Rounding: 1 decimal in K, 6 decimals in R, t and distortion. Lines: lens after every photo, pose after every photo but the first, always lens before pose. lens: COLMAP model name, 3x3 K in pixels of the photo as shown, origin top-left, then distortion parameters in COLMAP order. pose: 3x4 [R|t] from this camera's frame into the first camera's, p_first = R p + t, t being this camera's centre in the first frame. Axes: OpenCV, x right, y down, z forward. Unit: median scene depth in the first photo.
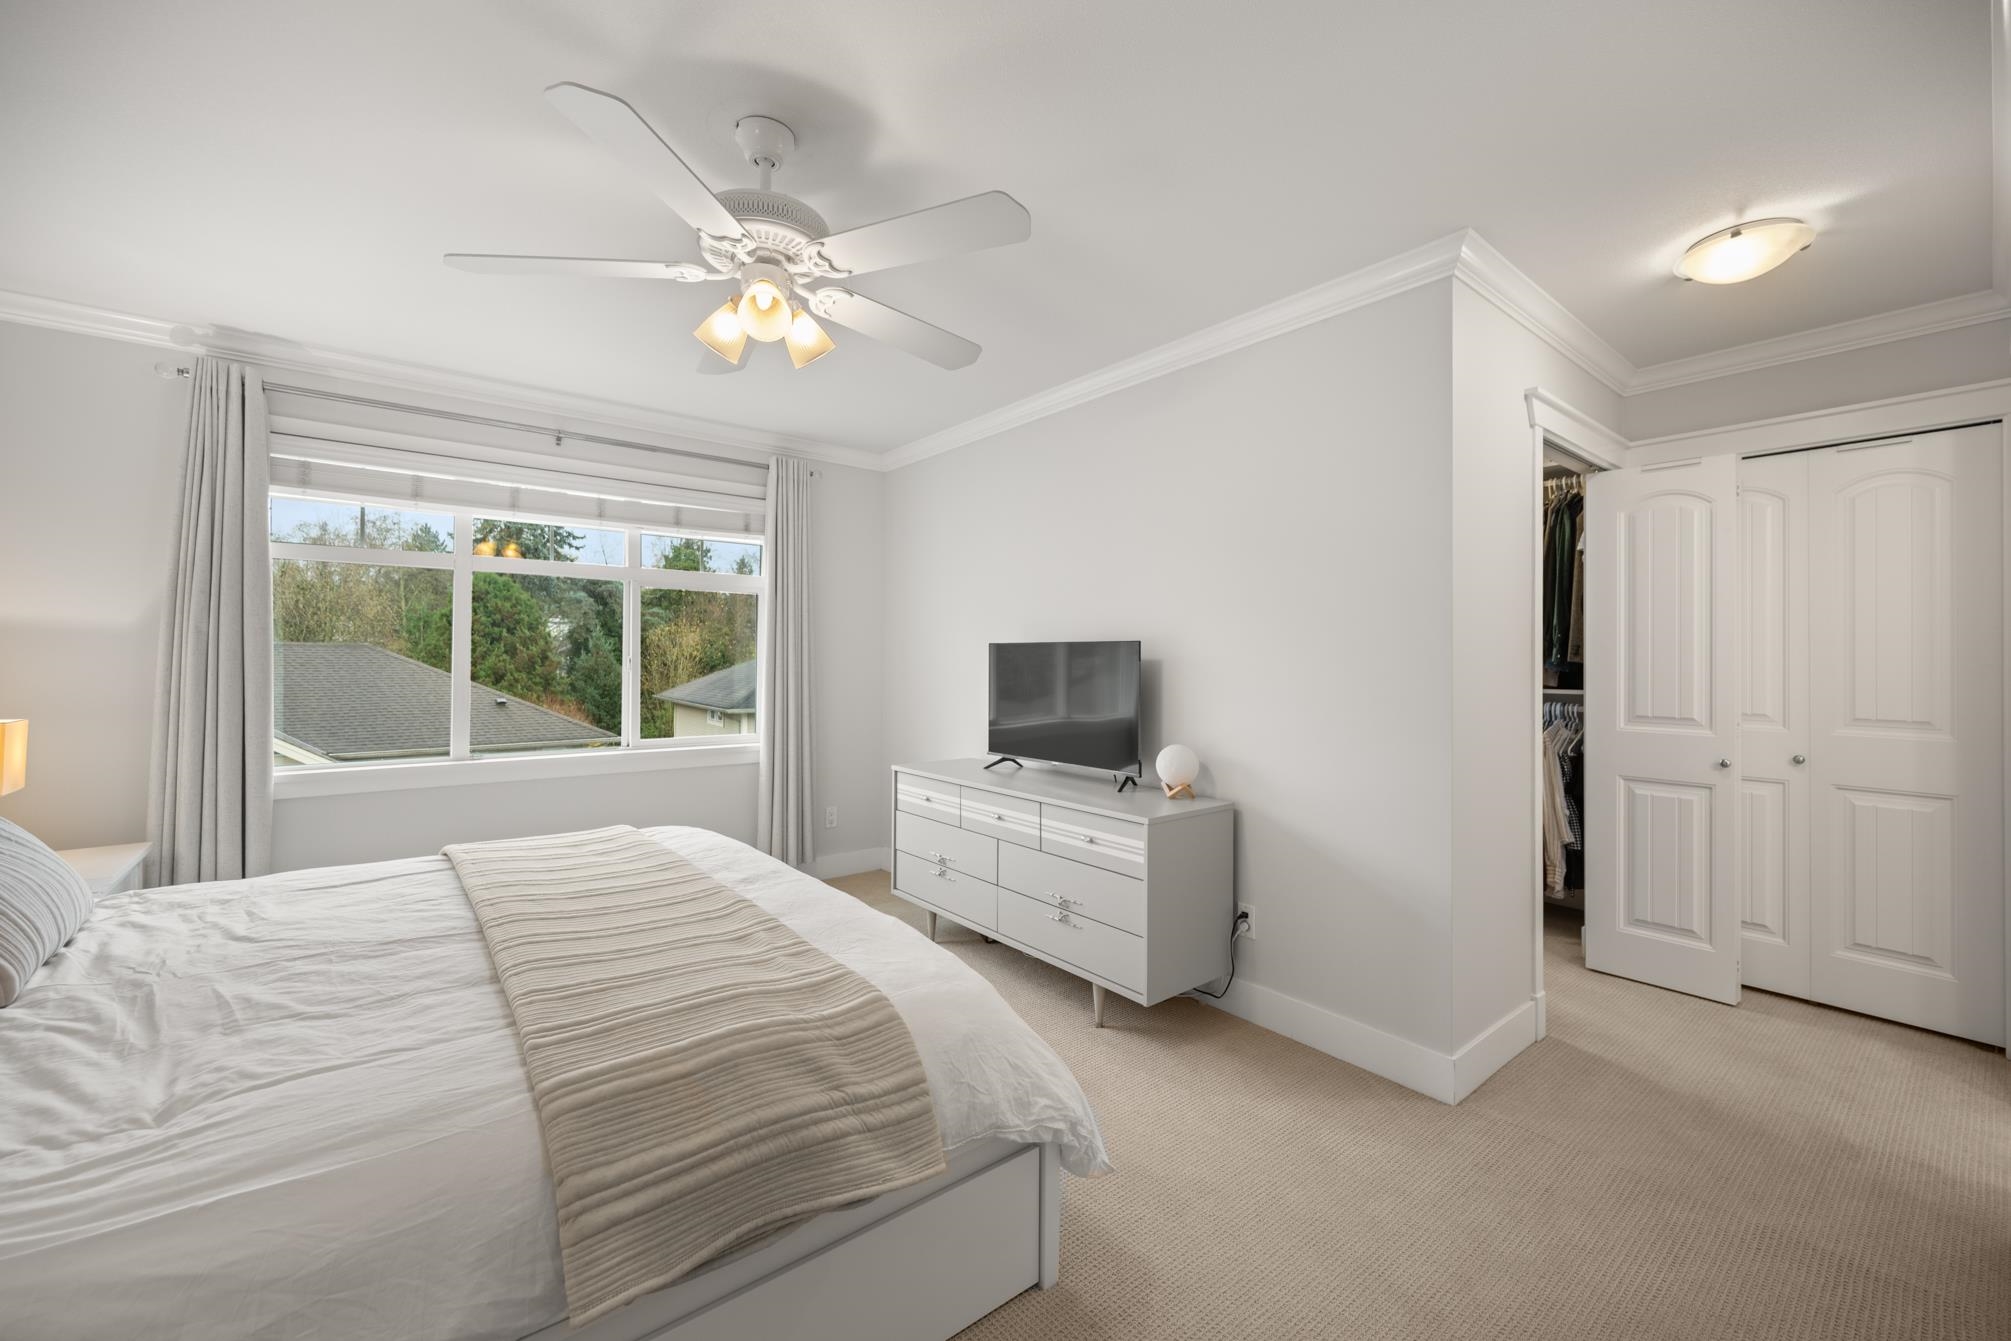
lens RADIAL K [[810.0, 0, 1005.8], [0, 810.0, 652.5], [0, 0, 1]] dist [0.000409, 0.000028]
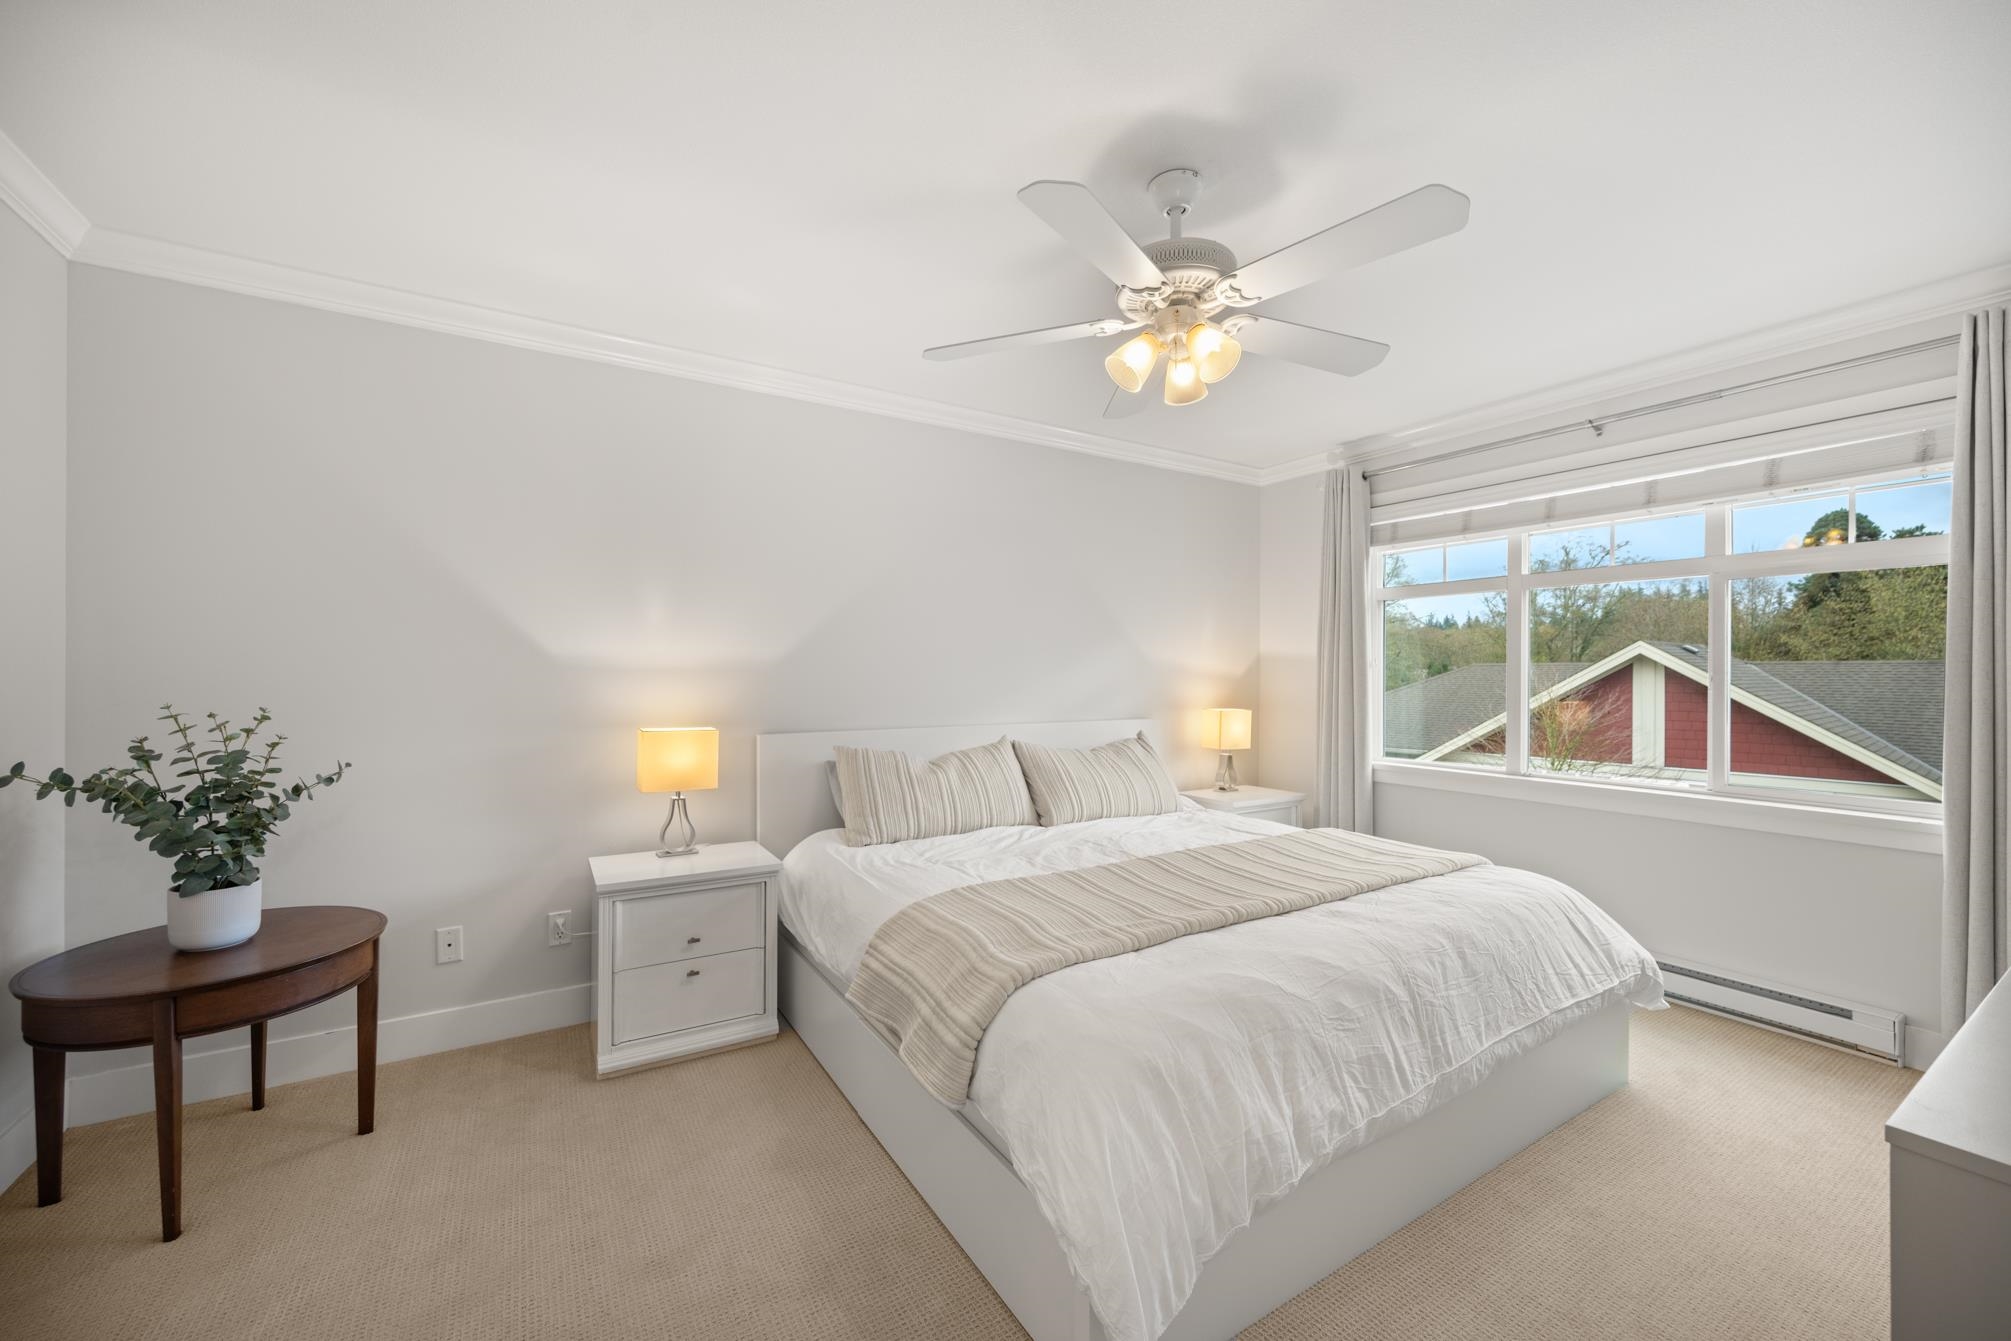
lens RADIAL K [[752.8, 0, 961.9], [0, 752.8, 680.3], [0, 0, 1]] dist [0.000162, 0.000024]
pose [[-0.131046, 0.003741, -0.991369, 0.431821], [0.007845, 0.999965, 0.002737, 0.005940], [0.991345, -0.007419, -0.131071, 0.499724]]
